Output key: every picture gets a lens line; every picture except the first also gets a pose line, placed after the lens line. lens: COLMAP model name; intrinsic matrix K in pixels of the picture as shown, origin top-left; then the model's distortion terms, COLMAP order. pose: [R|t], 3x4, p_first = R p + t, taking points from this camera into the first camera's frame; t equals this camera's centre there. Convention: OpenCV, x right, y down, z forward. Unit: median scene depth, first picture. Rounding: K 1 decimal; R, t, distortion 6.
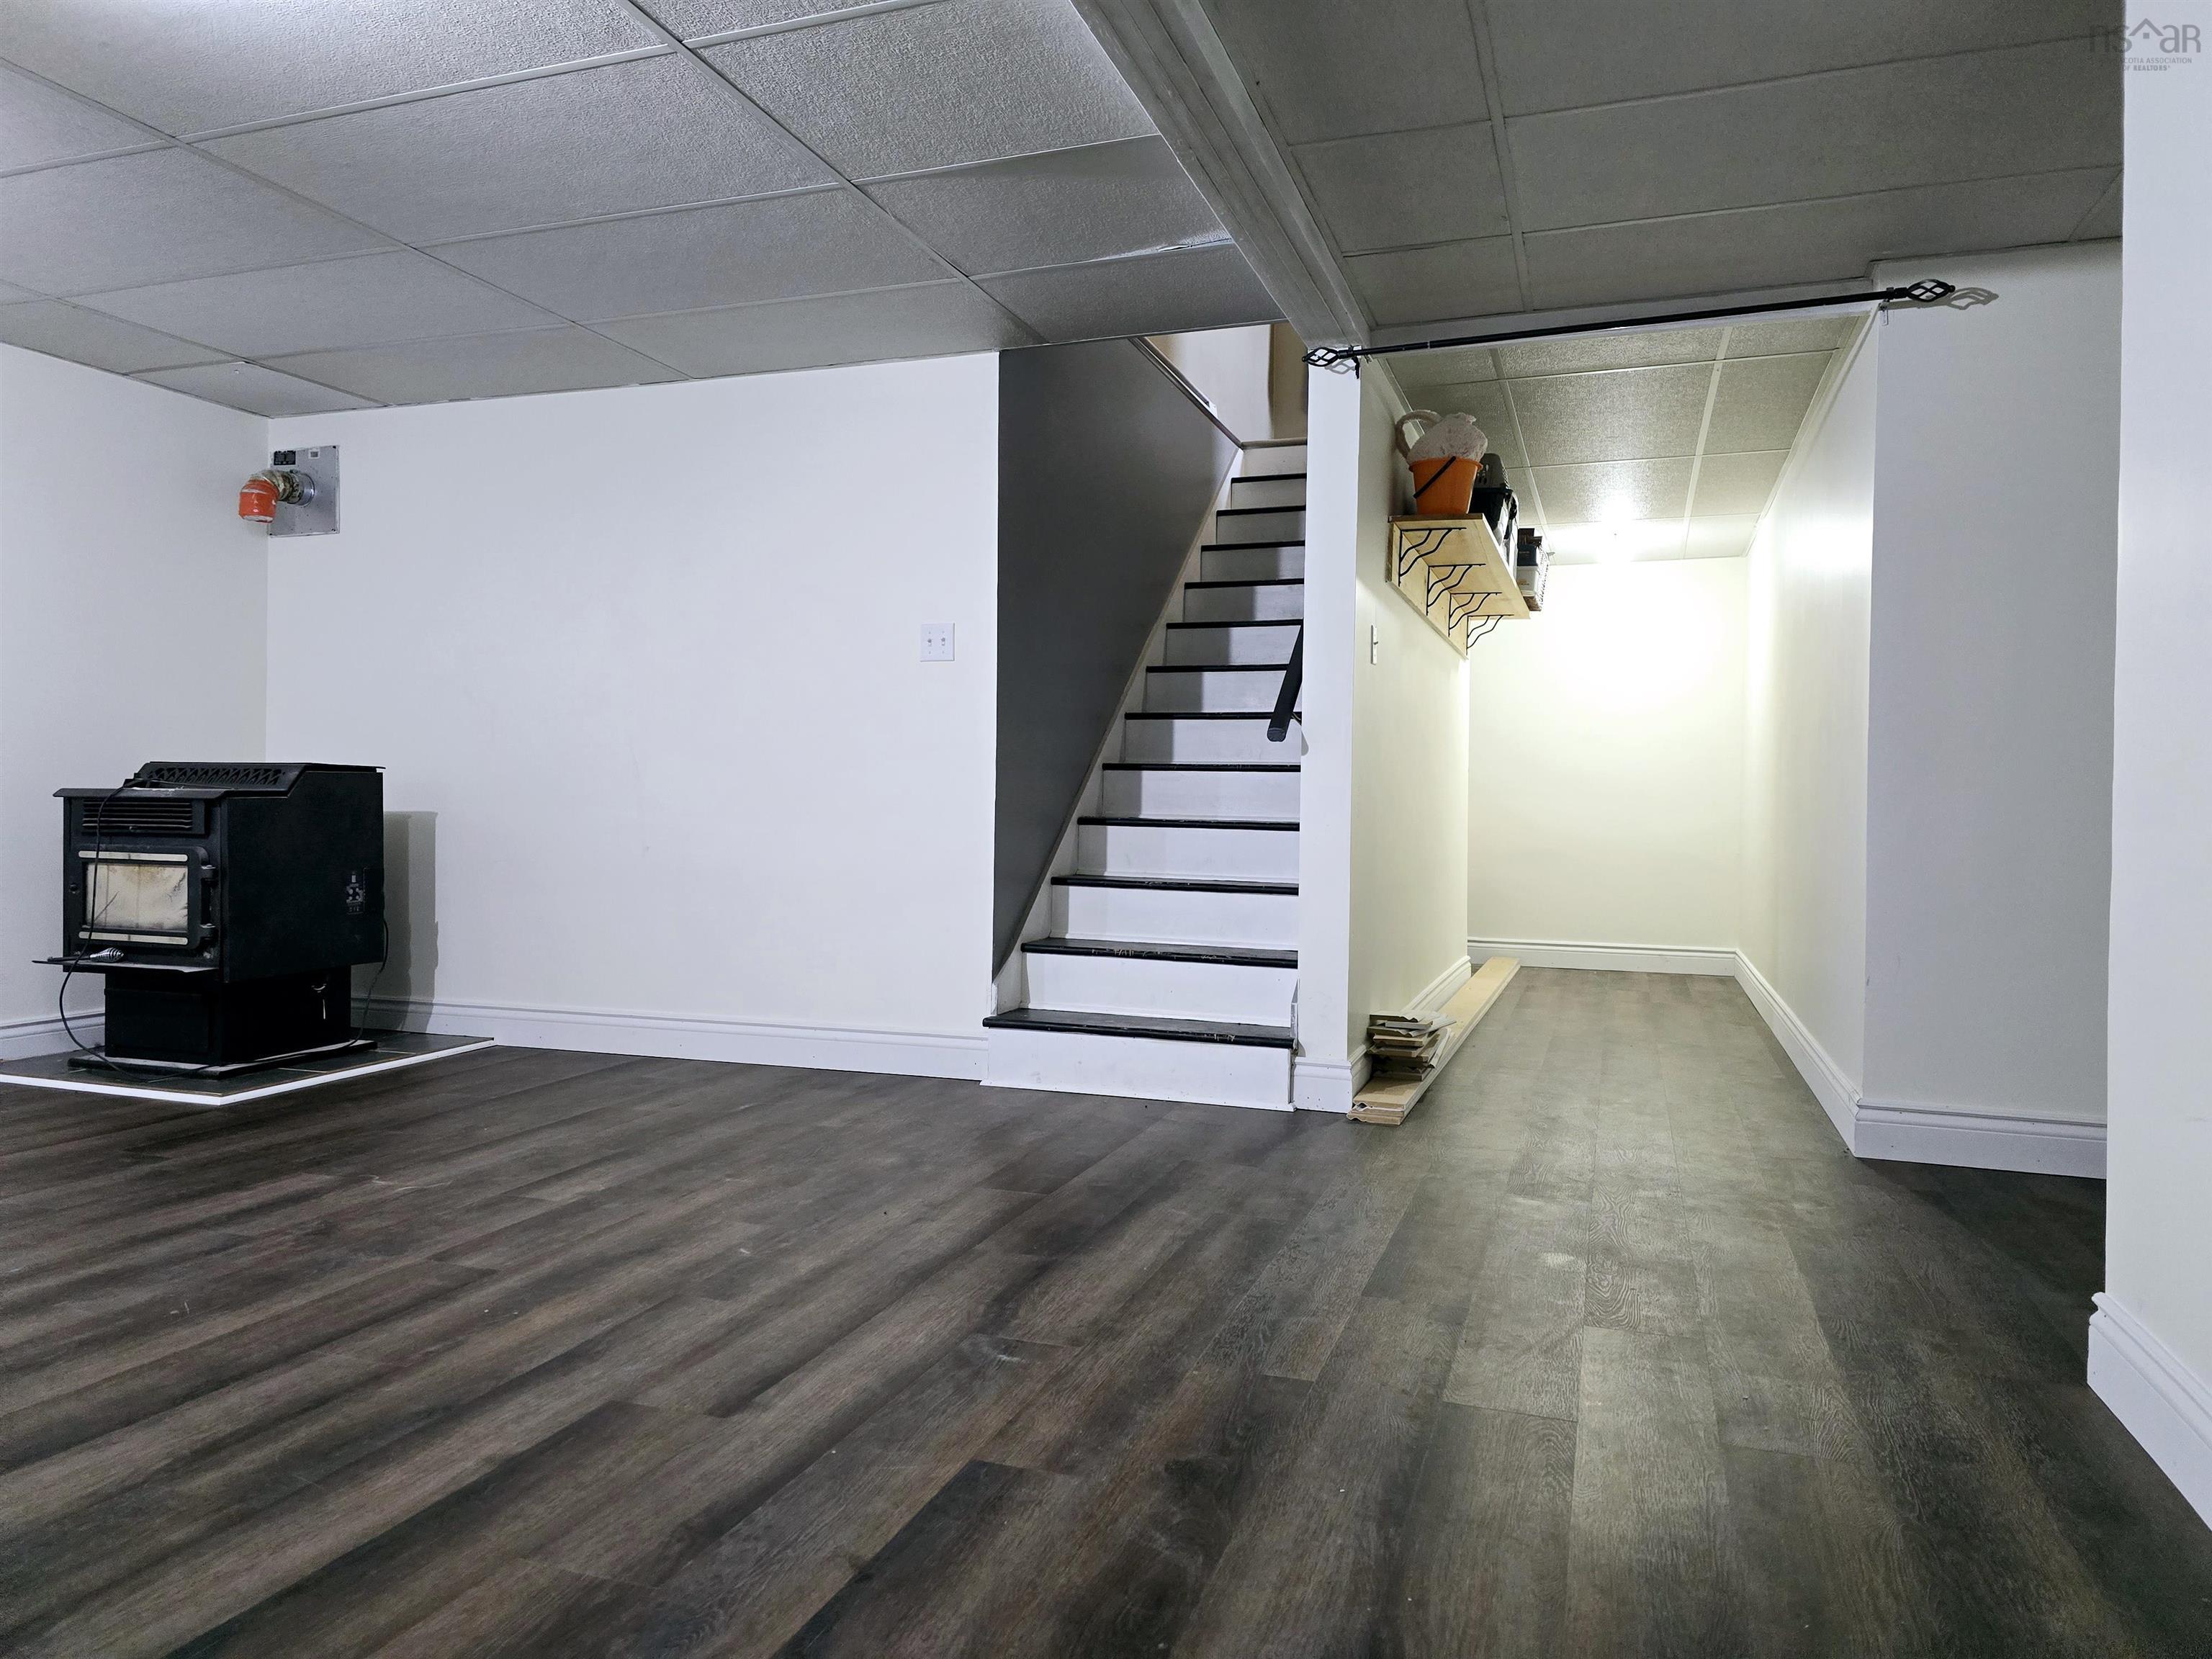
lens RADIAL K [[1495.2, 0, 1090.5], [0, 1495.2, 823.2], [0, 0, 1]] dist [0.072166, -0.068954]
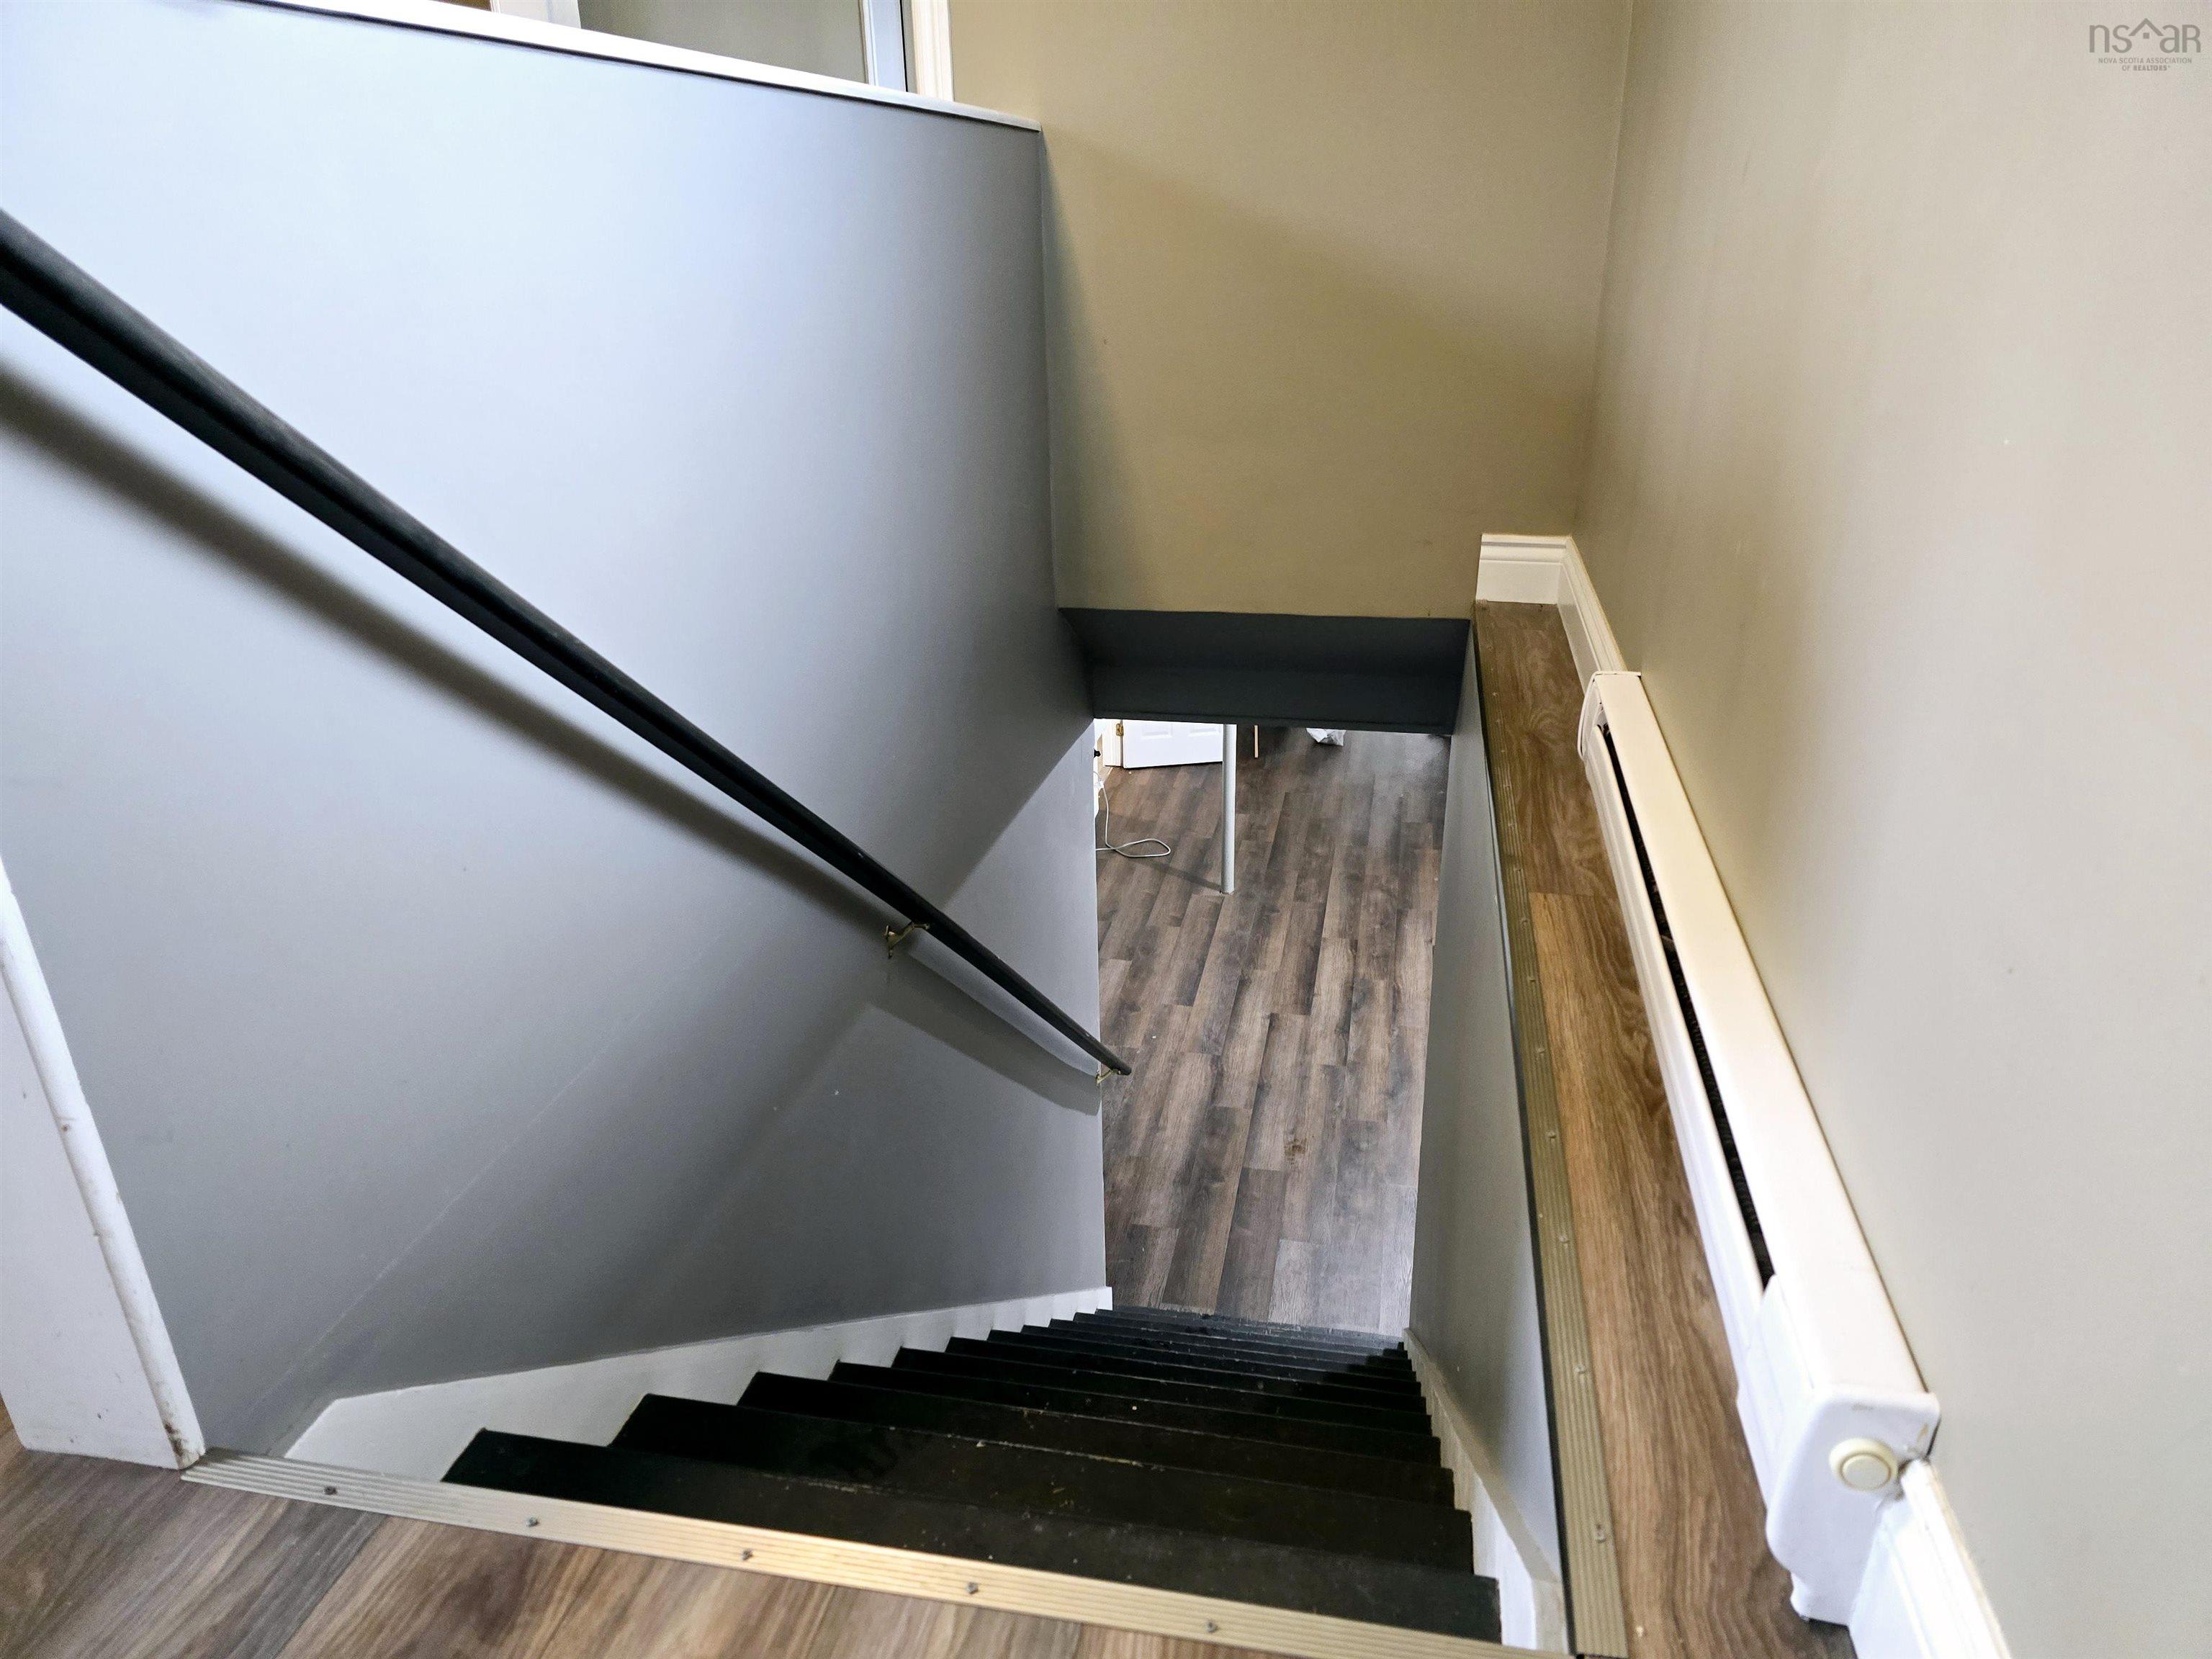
lens RADIAL K [[1495.2, 0, 1090.5], [0, 1495.2, 823.2], [0, 0, 1]] dist [0.072166, -0.068954]
pose [[-0.991072, 0.047356, -0.124636, 0.466468], [-0.004468, 0.922476, 0.386029, -1.080402], [0.133255, 0.383139, -0.914028, 3.211699]]
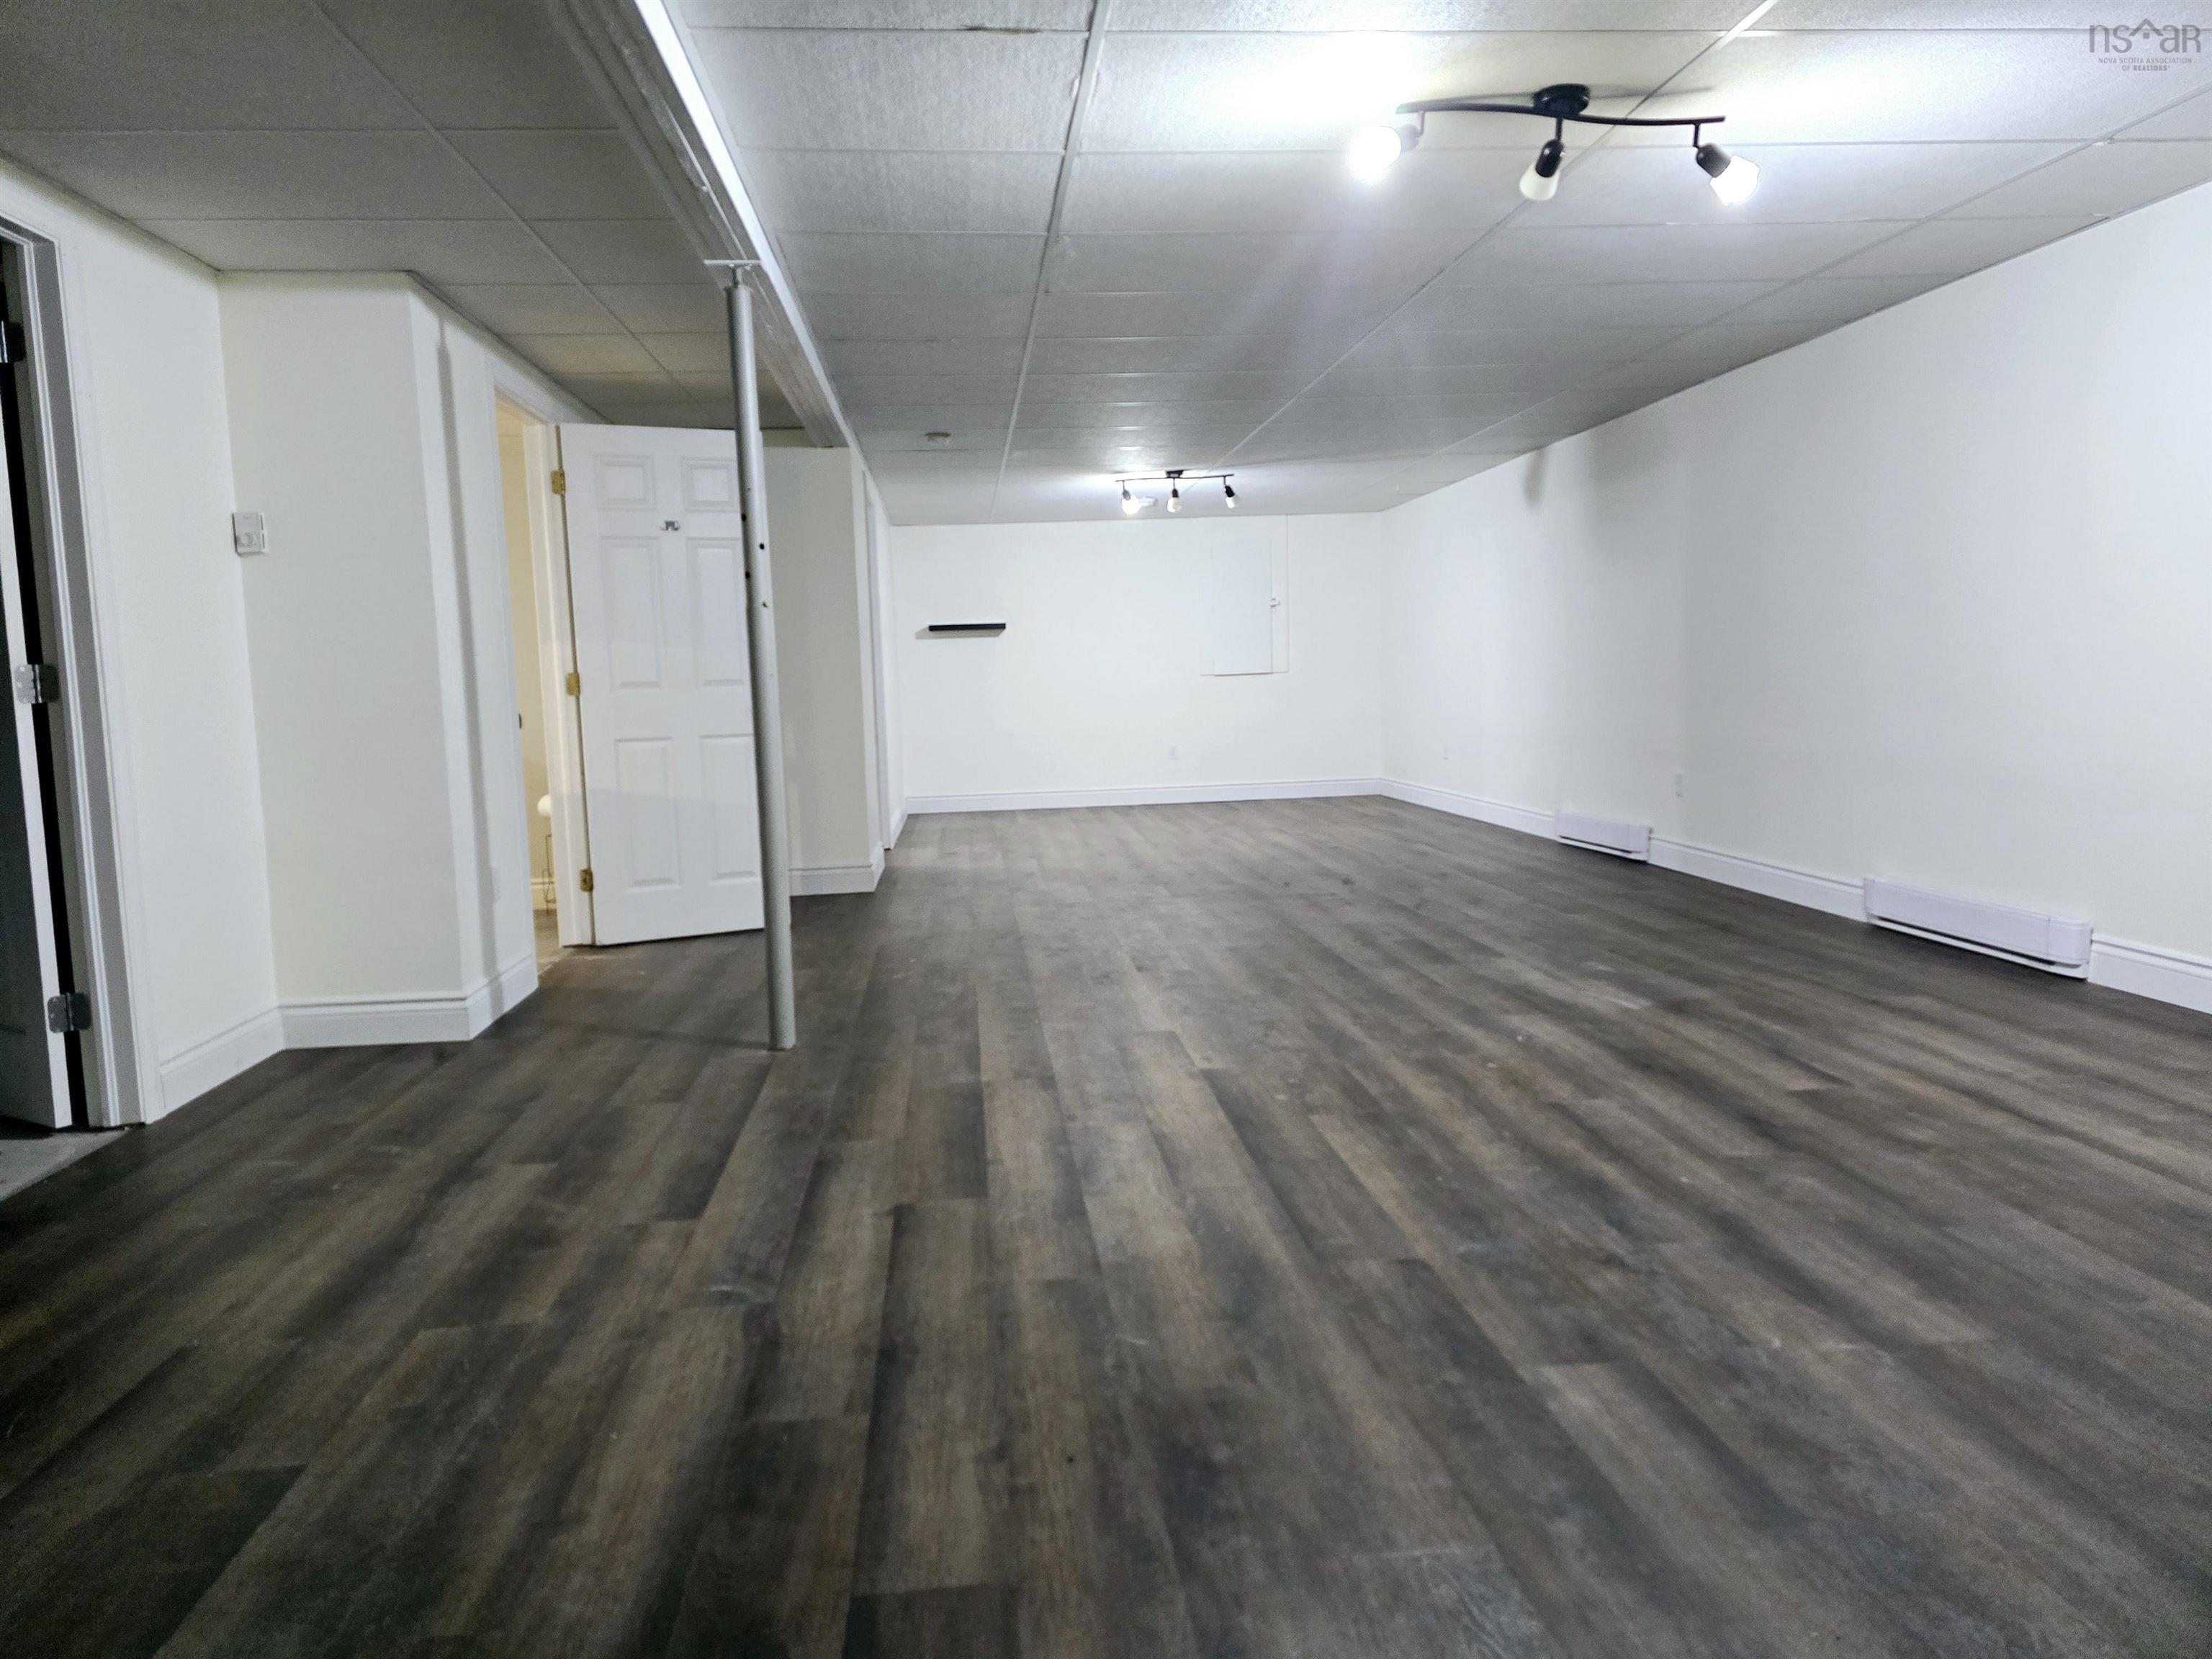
lens RADIAL K [[1495.2, 0, 1090.5], [0, 1495.2, 823.2], [0, 0, 1]] dist [0.072166, -0.068954]
pose [[-0.910128, 0.054553, -0.410721, 0.124260], [0.012819, 0.994527, 0.103692, -0.086070], [0.414130, 0.089108, -0.905846, 1.923769]]
